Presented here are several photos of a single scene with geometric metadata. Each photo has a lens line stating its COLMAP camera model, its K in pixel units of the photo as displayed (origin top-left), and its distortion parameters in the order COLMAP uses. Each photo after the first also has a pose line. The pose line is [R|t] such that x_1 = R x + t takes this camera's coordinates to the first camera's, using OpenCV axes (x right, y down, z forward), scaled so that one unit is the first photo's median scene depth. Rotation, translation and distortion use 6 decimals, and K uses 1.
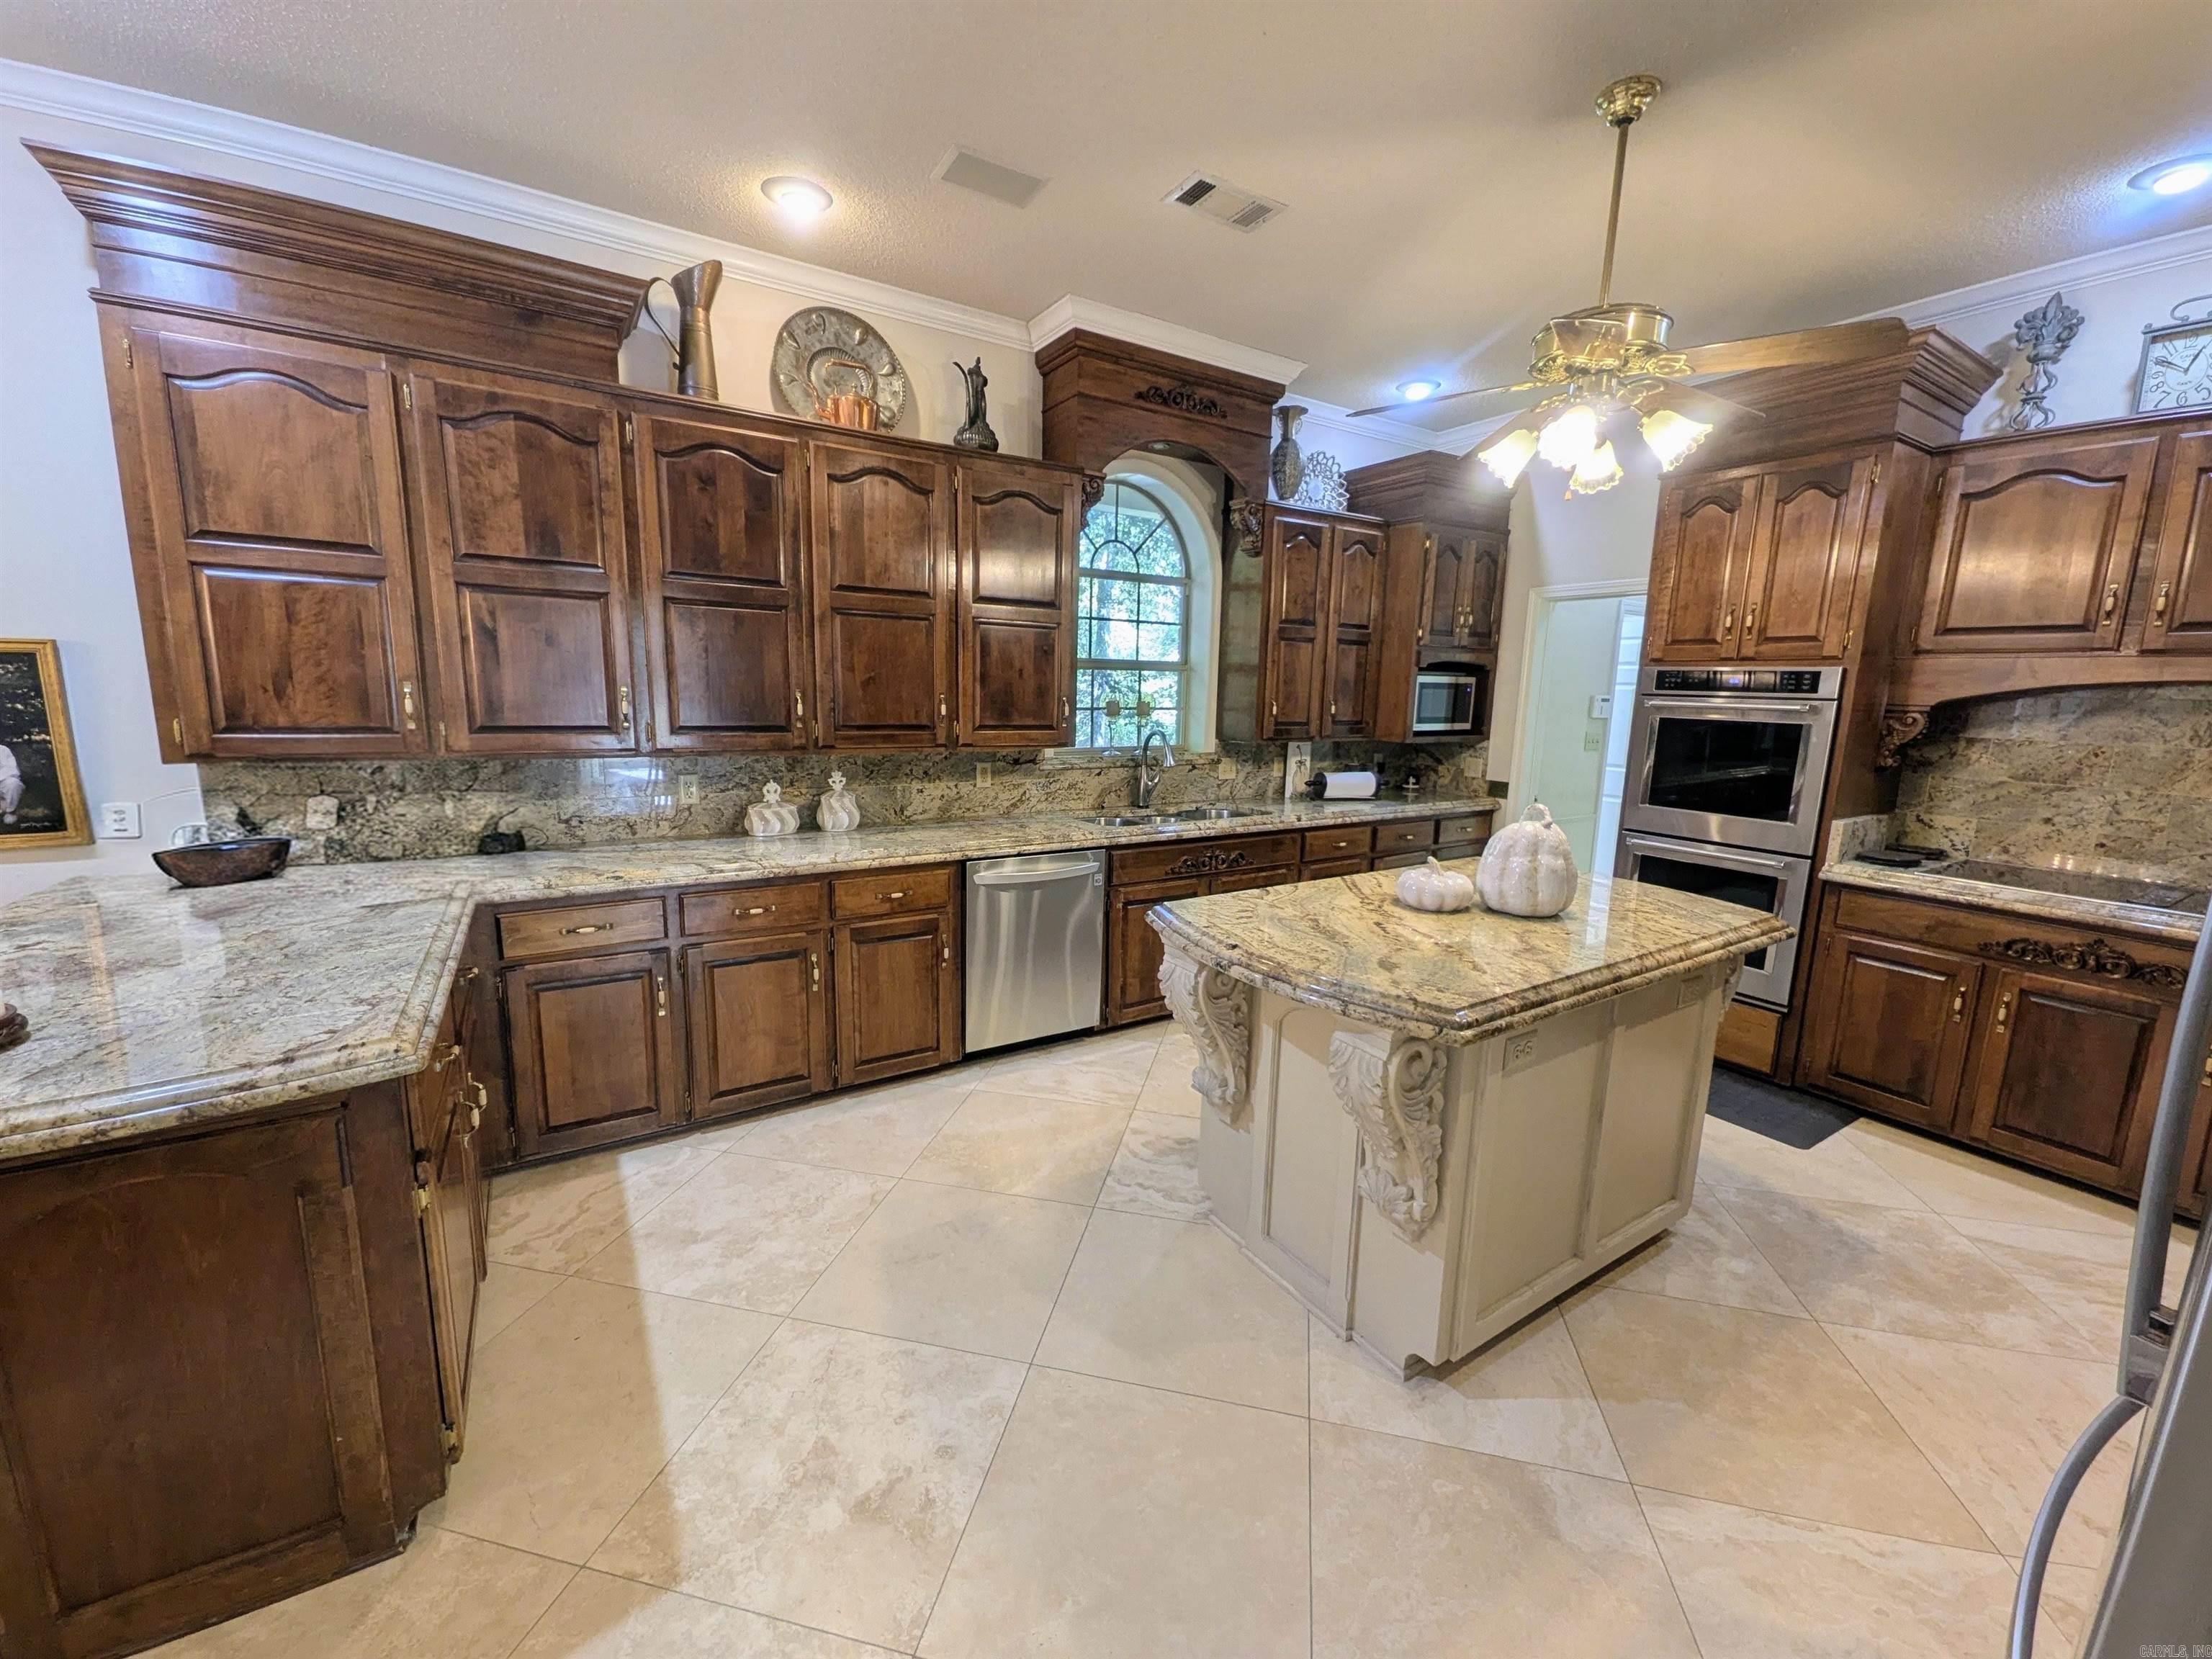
lens RADIAL K [[880.8, 0, 1115.9], [0, 880.8, 832.0], [0, 0, 1]] dist [0.003530, 0.000519]
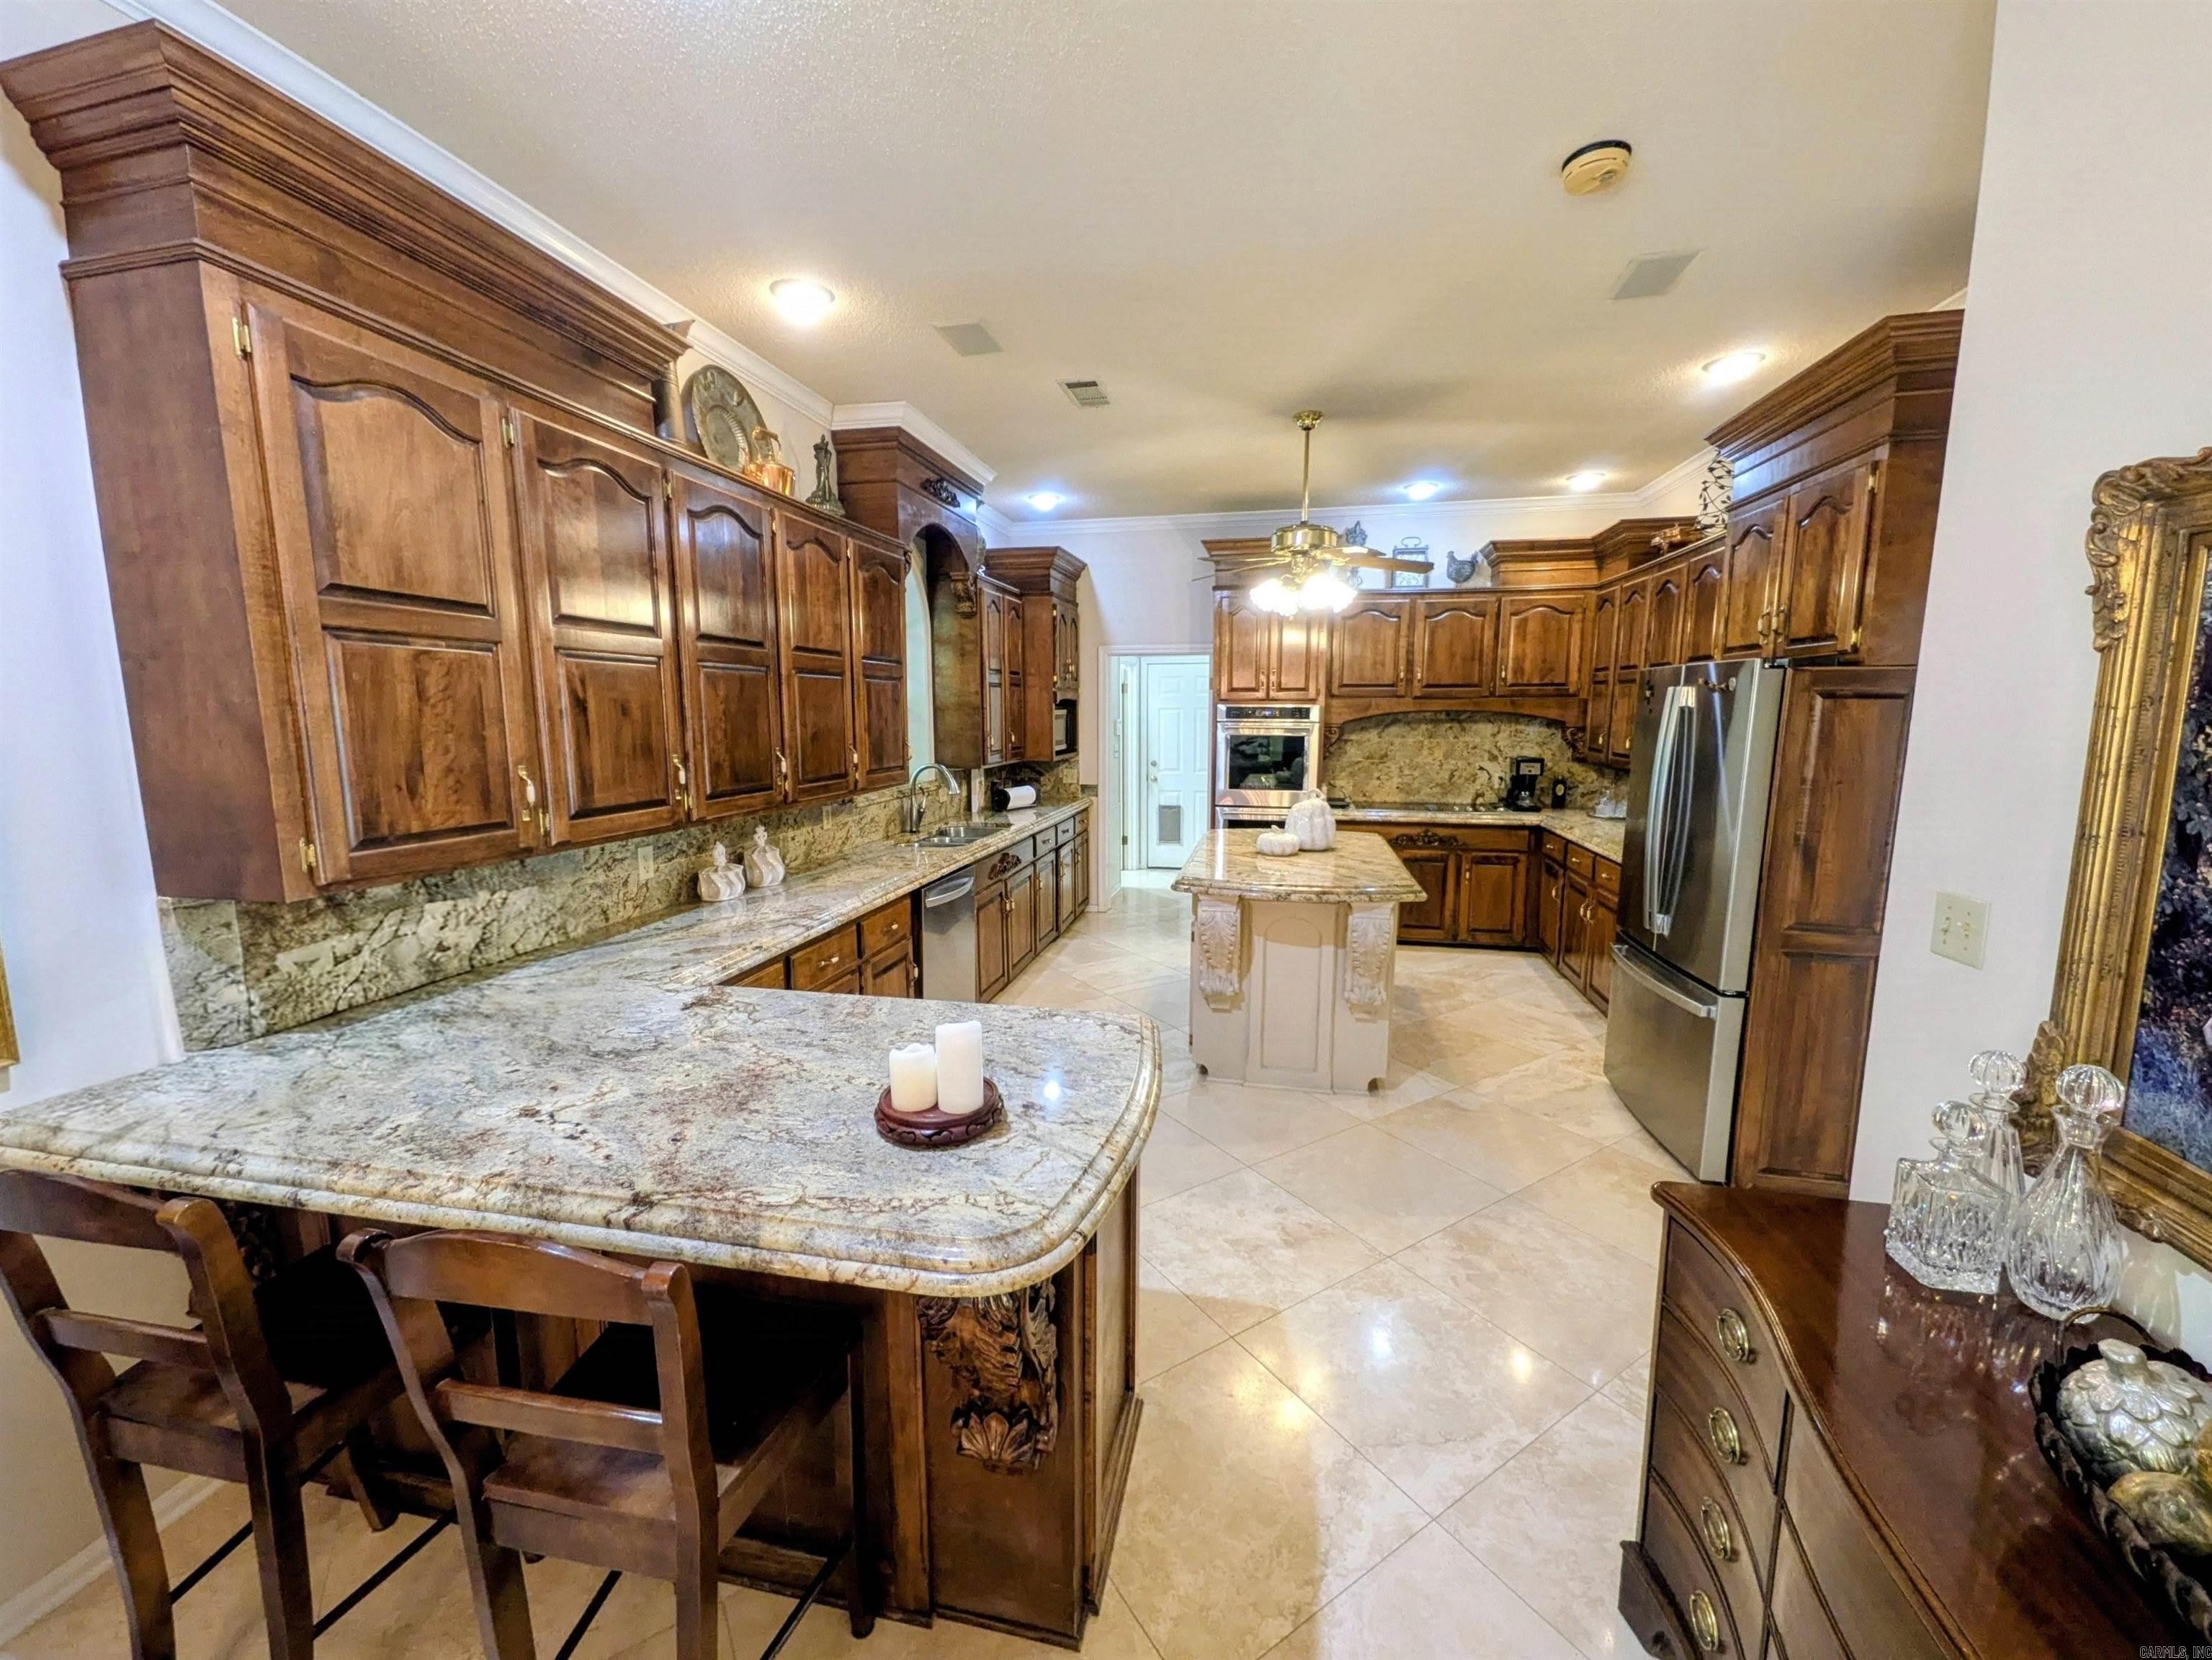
lens RADIAL K [[880.9, 0, 1113.9], [0, 880.9, 834.9], [0, 0, 1]] dist [0.003530, 0.000519]
pose [[0.695722, -0.125355, 0.707289, -1.037087], [0.134873, 0.989939, 0.042783, -0.066569], [-0.705536, 0.065629, 0.705629, 0.014200]]
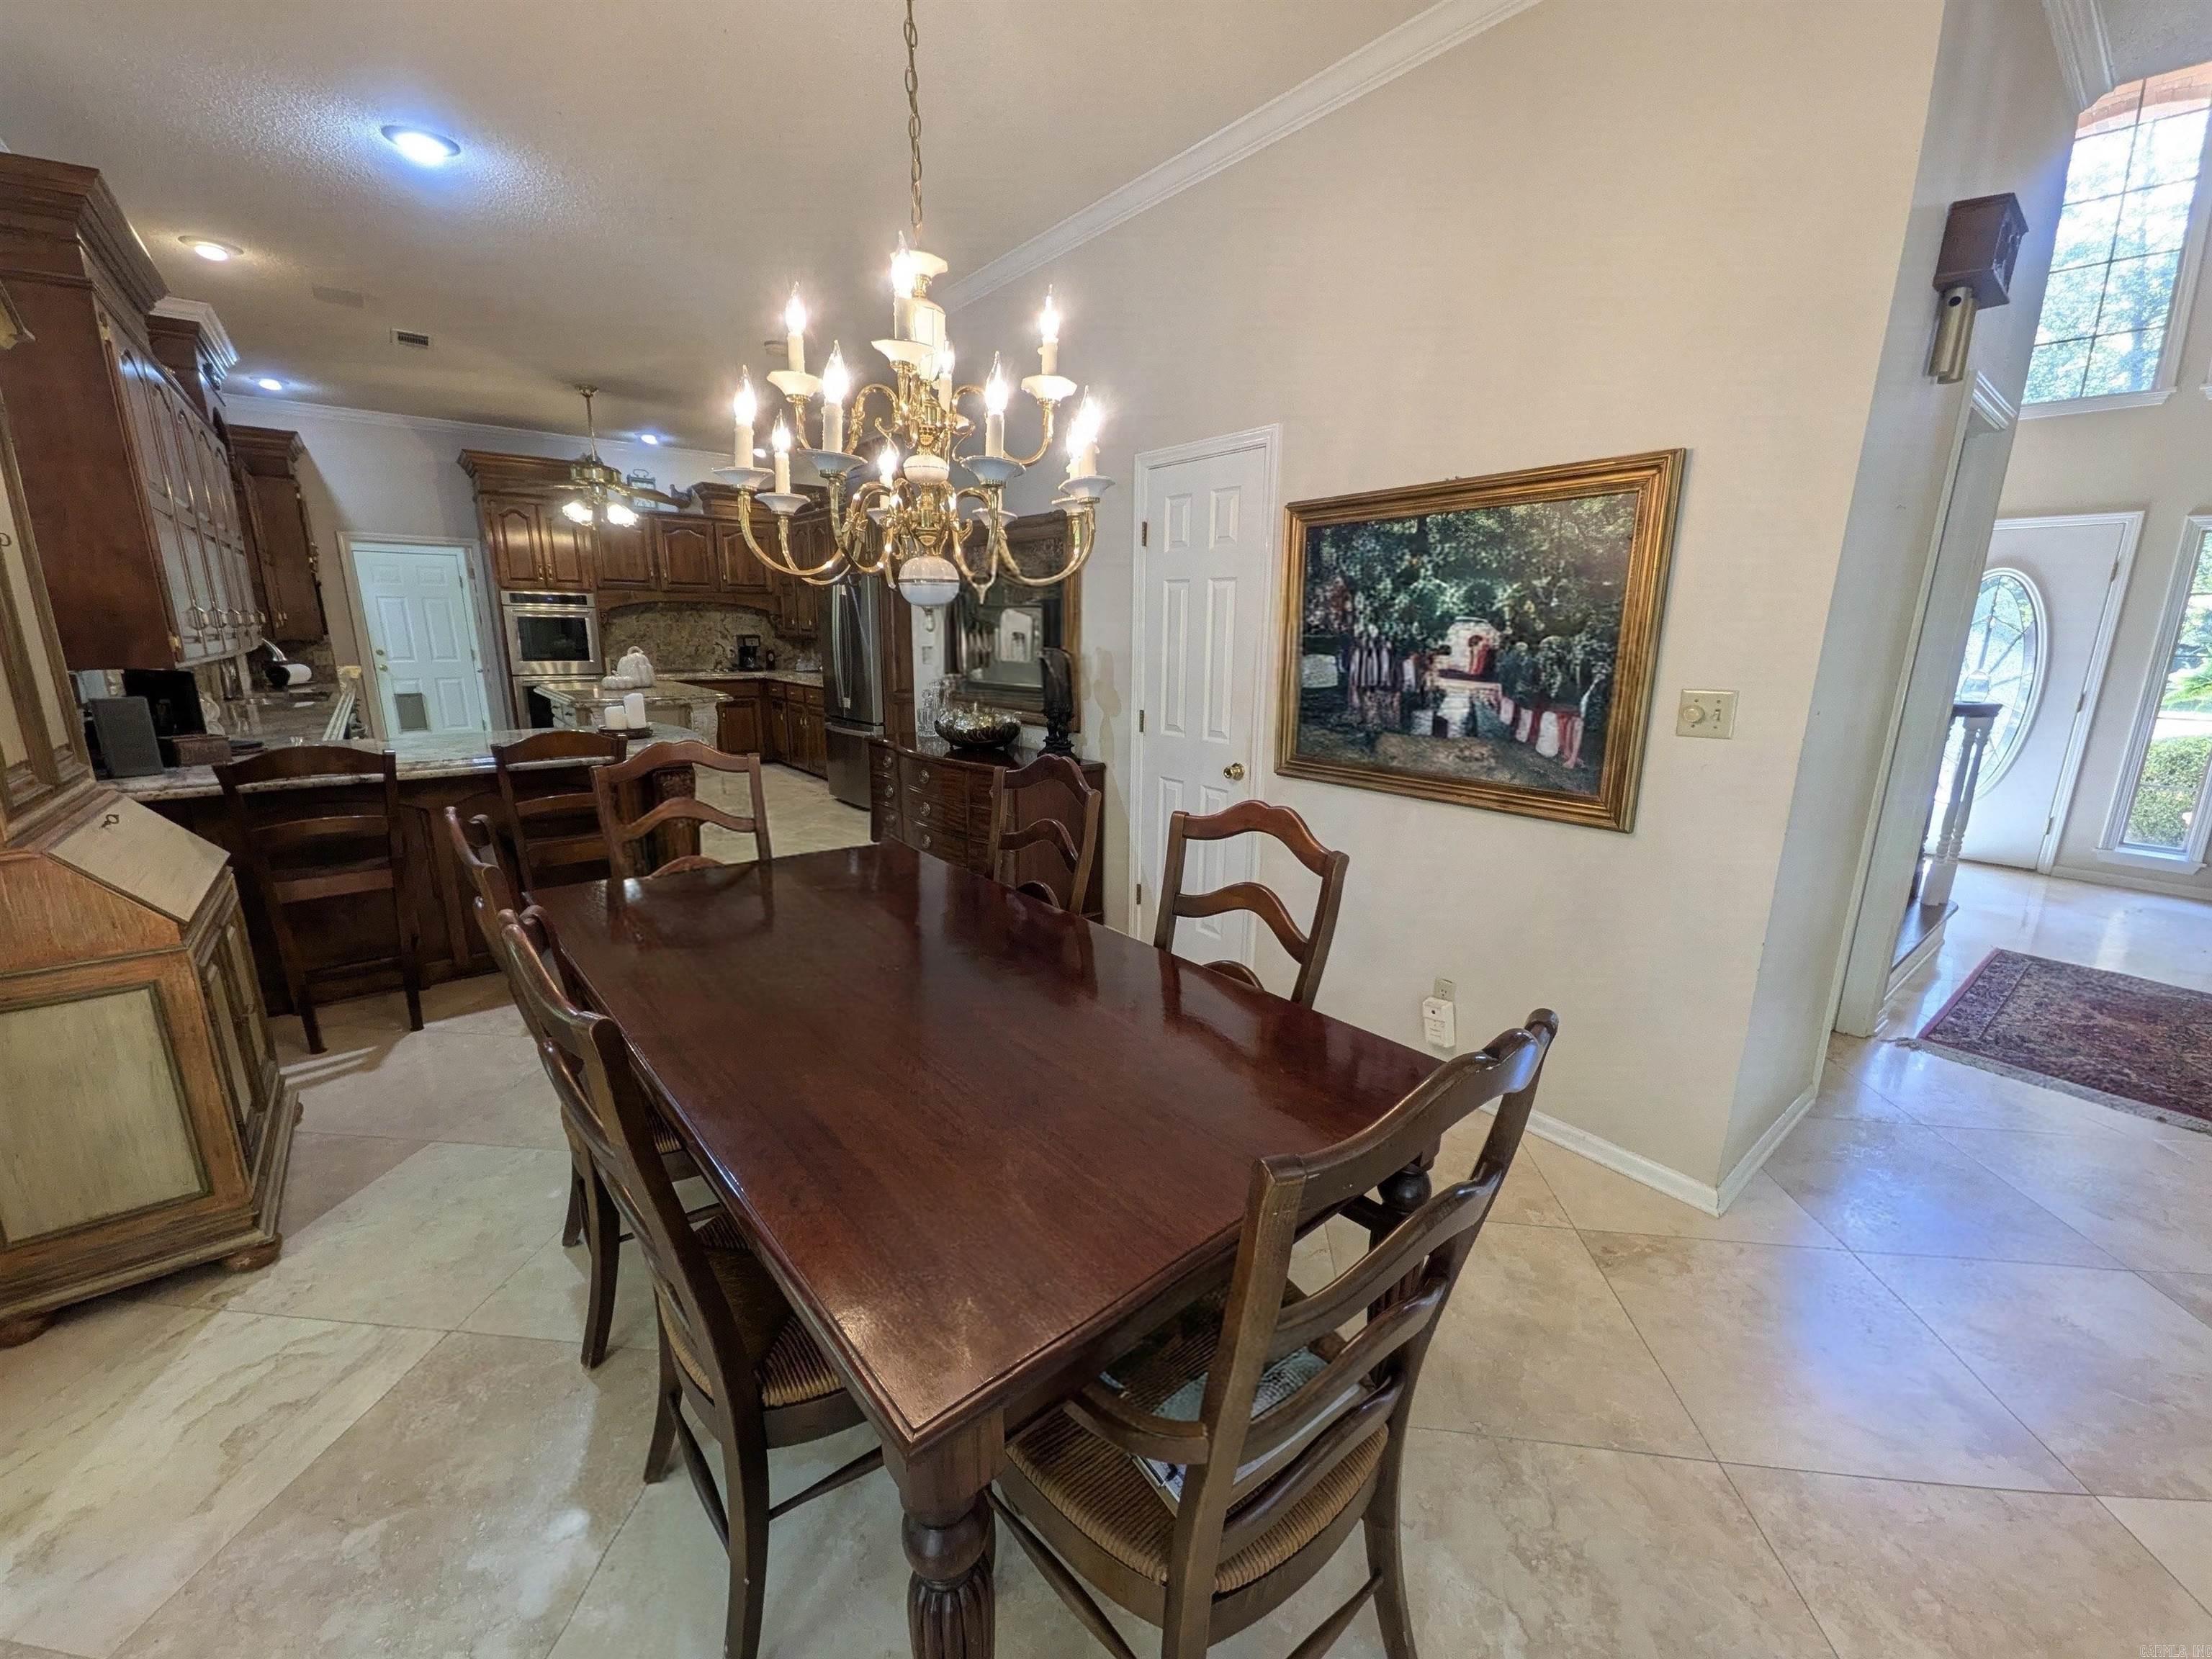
lens RADIAL K [[880.8, 0, 1113.0], [0, 880.8, 828.5], [0, 0, 1]] dist [0.003530, 0.000519]
pose [[-0.110270, -0.247739, 0.962531, -2.326042], [0.151201, 0.952984, 0.262603, 0.011337], [-0.982333, 0.174493, -0.067627, -0.176084]]
